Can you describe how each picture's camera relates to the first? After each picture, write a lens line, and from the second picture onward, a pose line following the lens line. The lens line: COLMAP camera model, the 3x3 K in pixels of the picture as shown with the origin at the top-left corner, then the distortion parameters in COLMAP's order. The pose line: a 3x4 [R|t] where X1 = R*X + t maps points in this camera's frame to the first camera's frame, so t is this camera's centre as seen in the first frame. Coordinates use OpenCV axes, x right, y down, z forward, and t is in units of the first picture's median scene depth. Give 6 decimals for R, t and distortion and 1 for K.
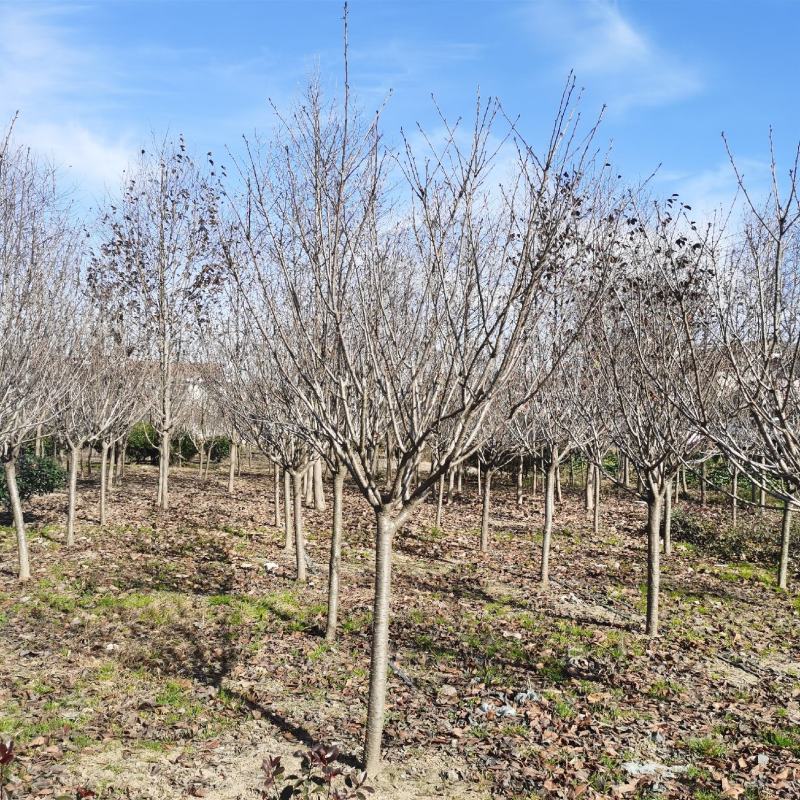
lens RADIAL K [[820.1, 0, 390.7], [0, 820.1, 395.7], [0, 0, 1]] dist [0.073125, -0.081729]
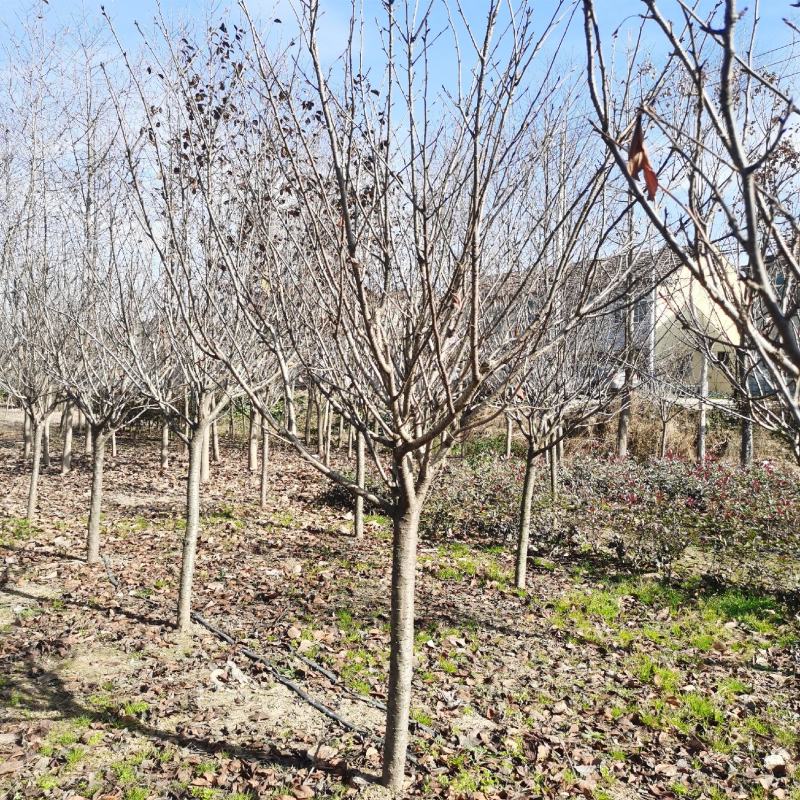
lens RADIAL K [[820.1, 0, 390.7], [0, 820.1, 395.7], [0, 0, 1]] dist [0.073125, -0.081729]
pose [[0.918222, -0.011832, 0.395889, 0.068811], [-0.014632, 0.997858, 0.063762, 0.017442], [-0.395796, -0.064340, 0.916082, 0.316630]]
